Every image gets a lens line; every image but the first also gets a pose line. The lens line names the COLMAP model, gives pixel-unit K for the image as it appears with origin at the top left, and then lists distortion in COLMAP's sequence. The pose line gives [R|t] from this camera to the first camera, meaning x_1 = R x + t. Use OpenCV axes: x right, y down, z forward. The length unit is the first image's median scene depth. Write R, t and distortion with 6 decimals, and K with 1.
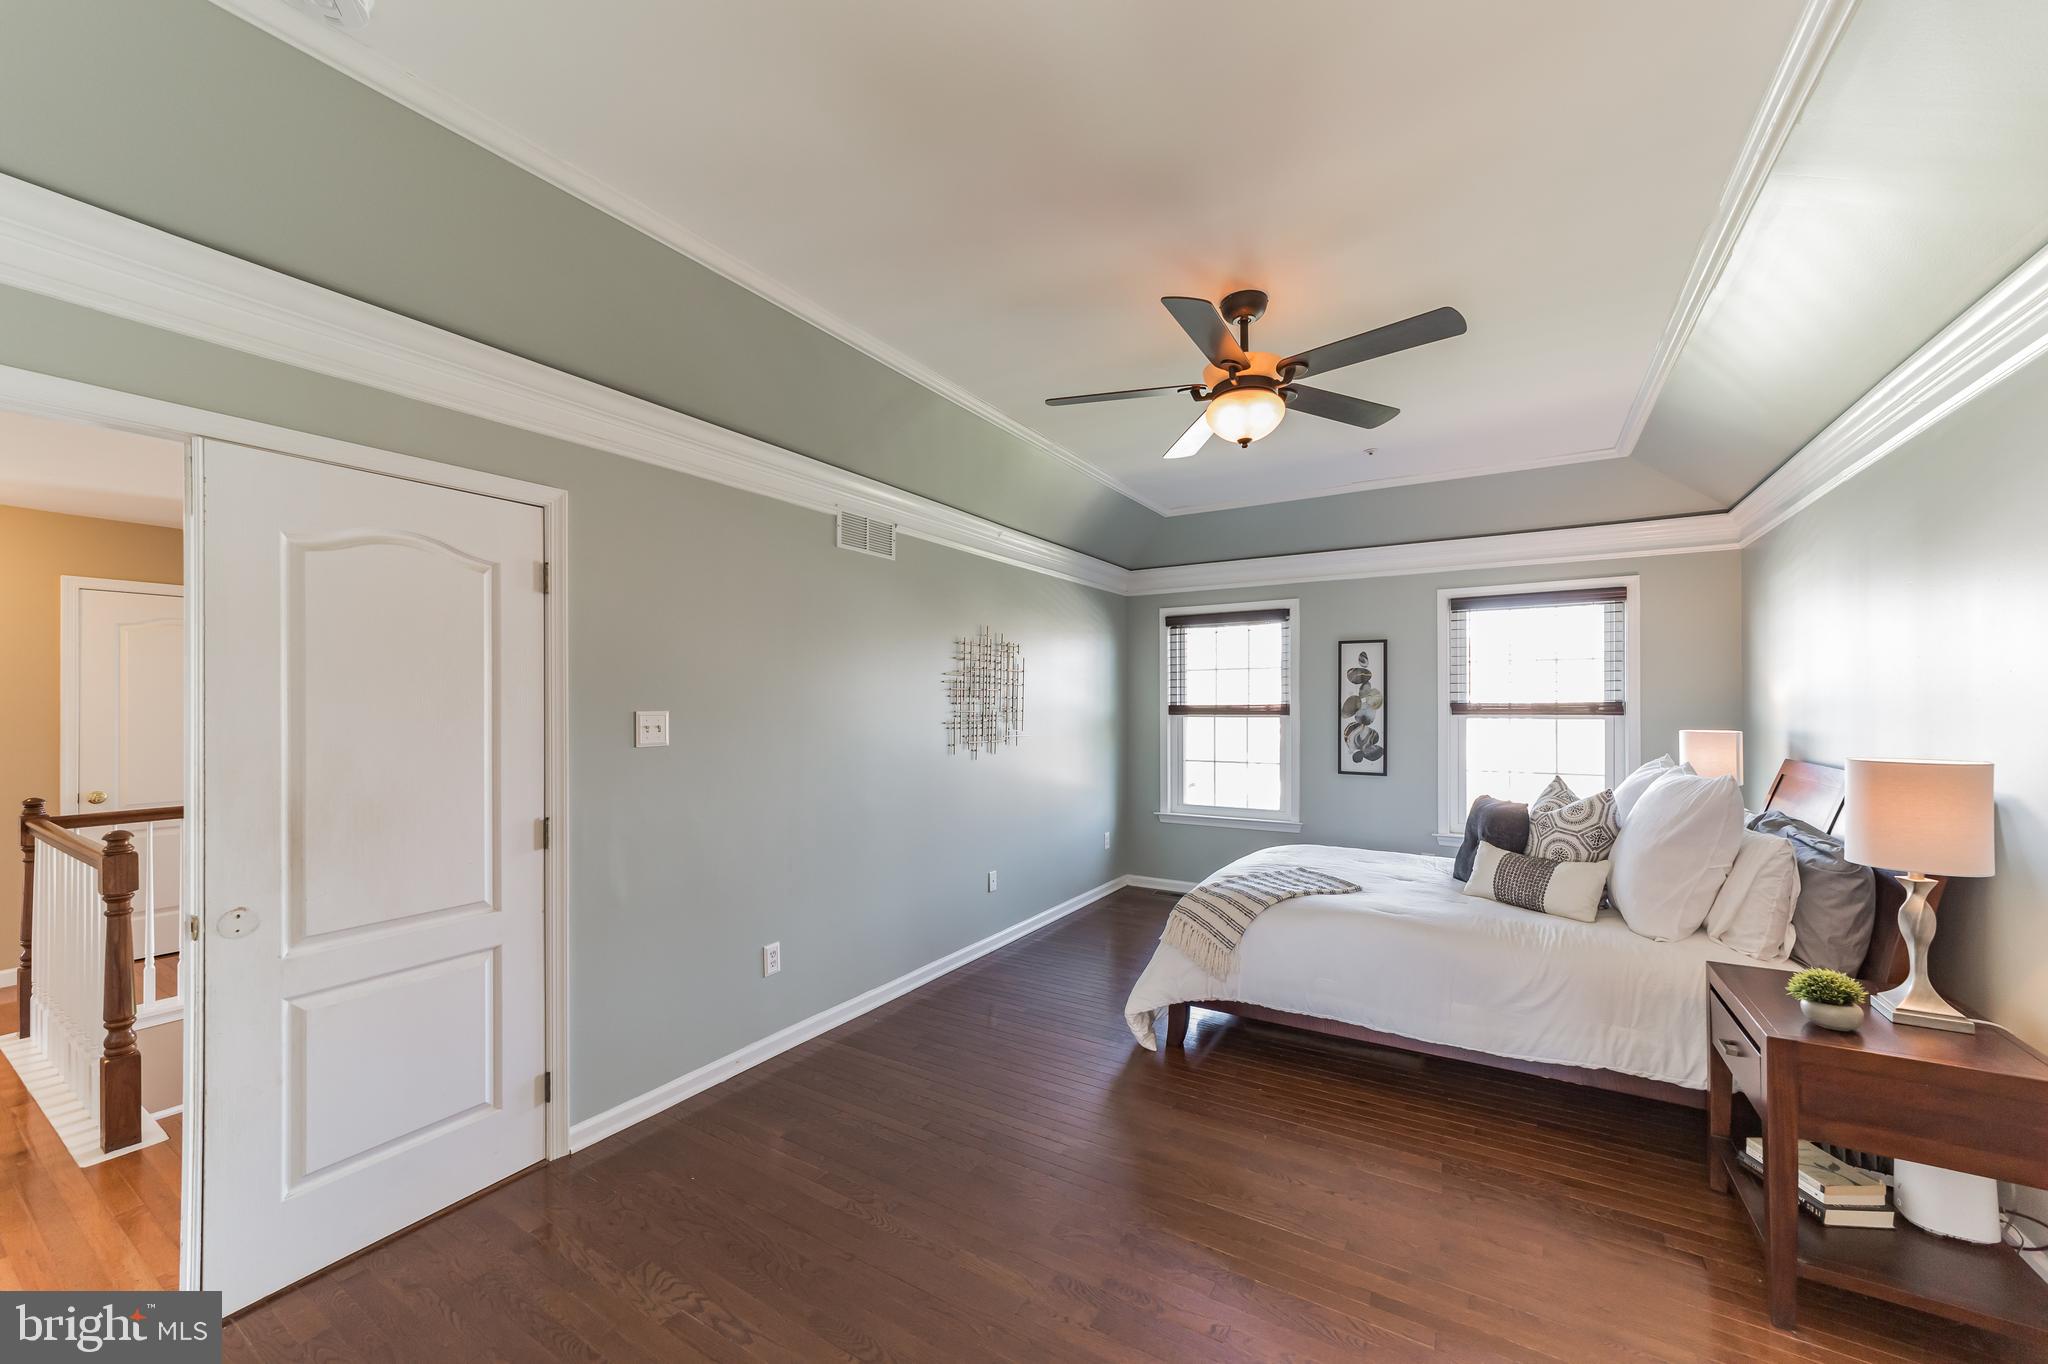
lens RADIAL K [[792.8, 0, 1013.1], [0, 792.8, 701.1], [0, 0, 1]] dist [-0.014888, 0.000023]
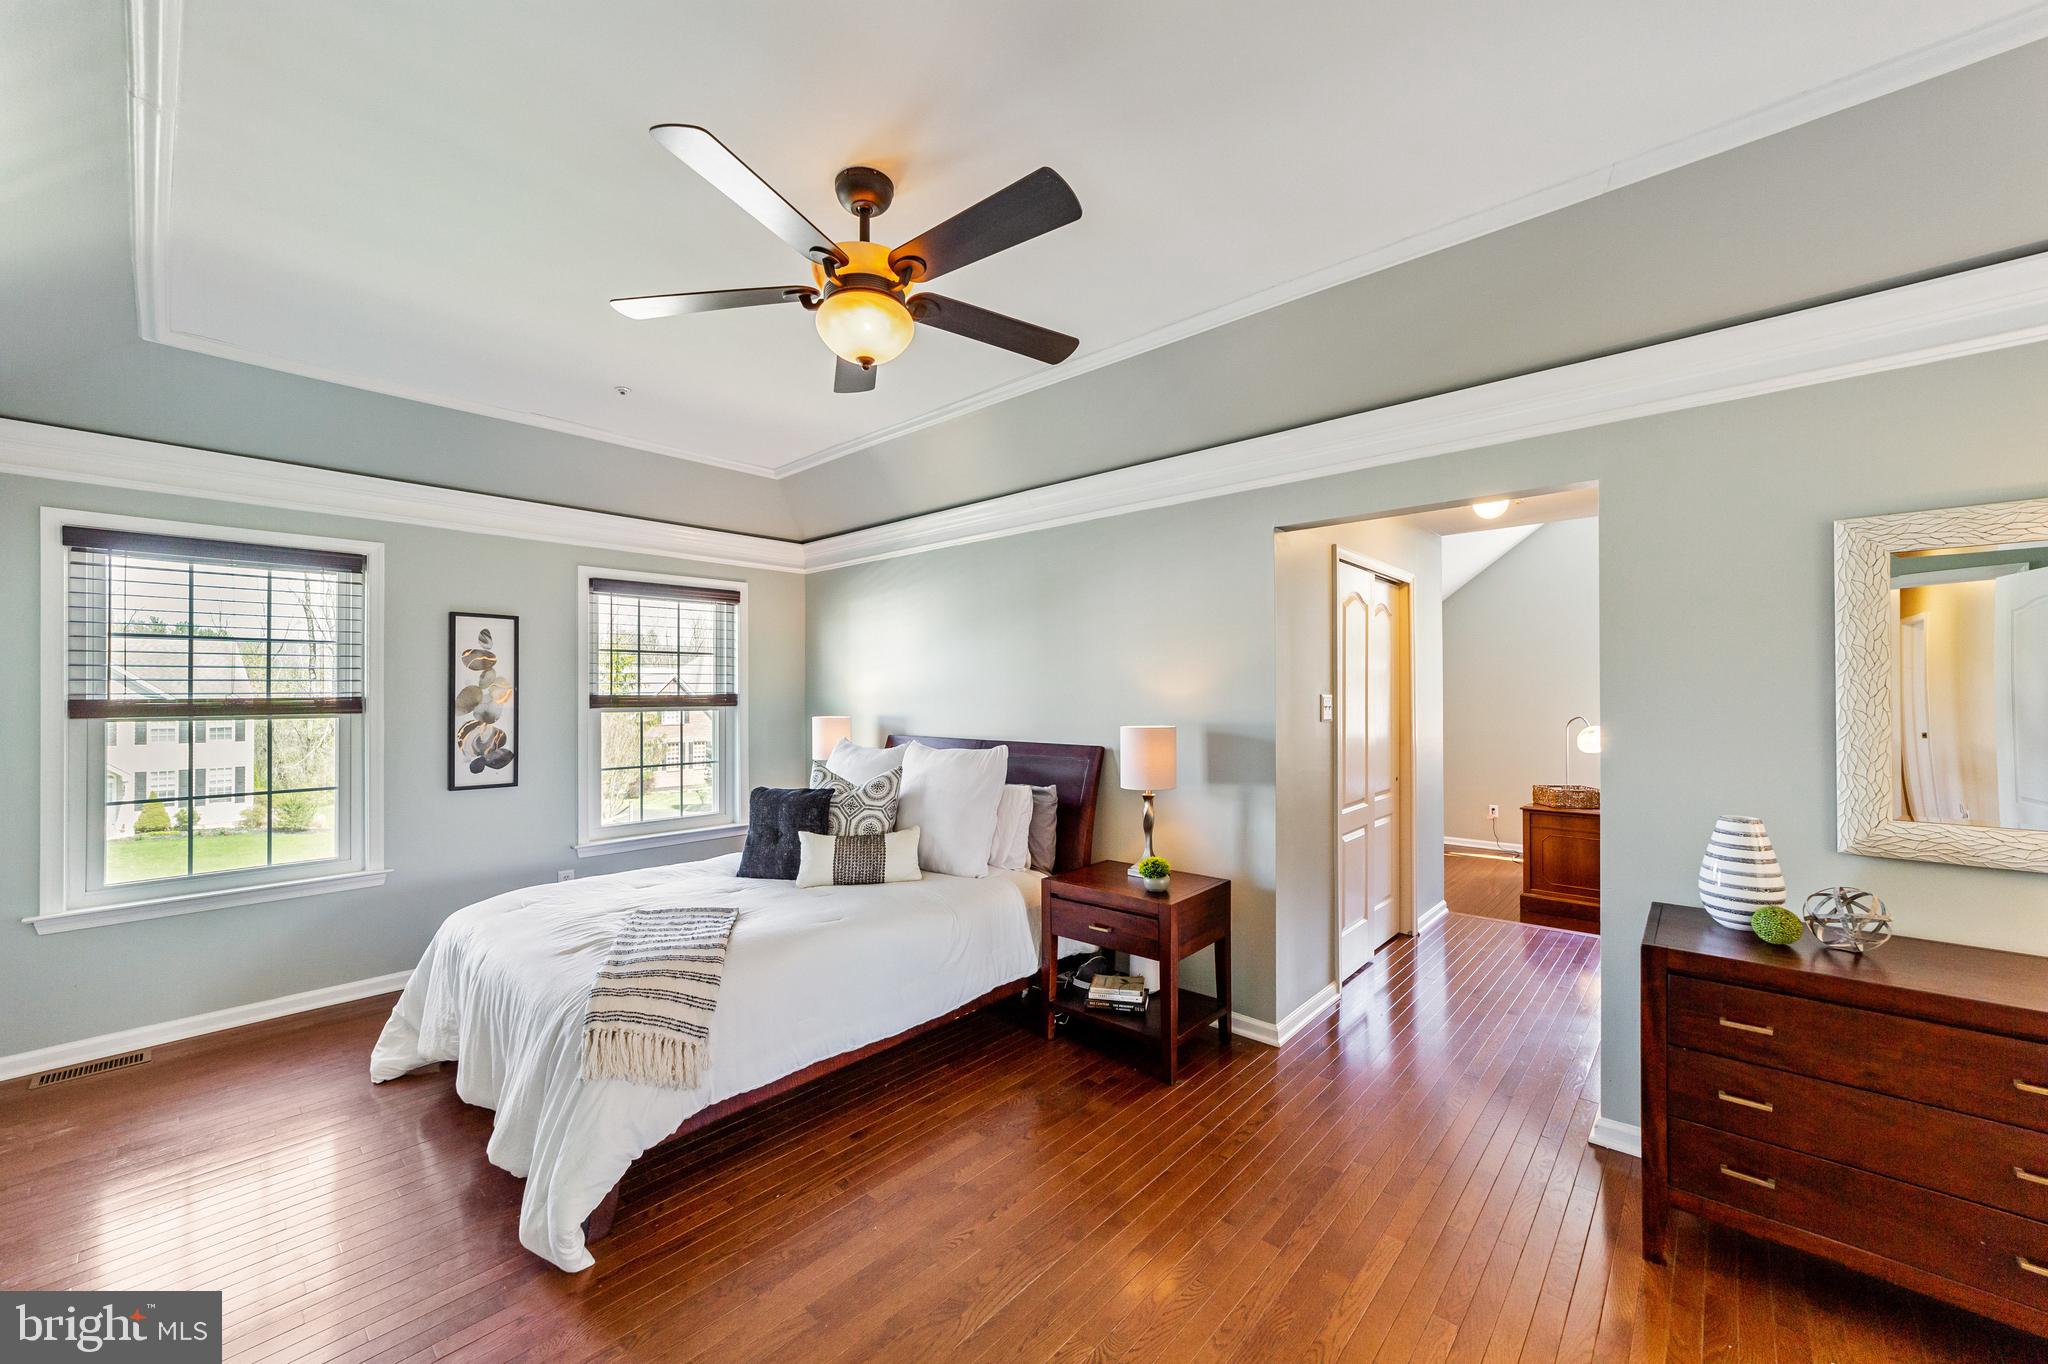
lens RADIAL K [[789.2, 0, 1020.8], [0, 789.2, 694.7], [0, 0, 1]] dist [-0.015849, 0.009538]
pose [[0.177961, 0.000667, 0.984037, -0.222273], [-0.000184, 1.000000, -0.000645, 0.002263], [-0.984038, -0.000066, 0.177961, 0.351454]]
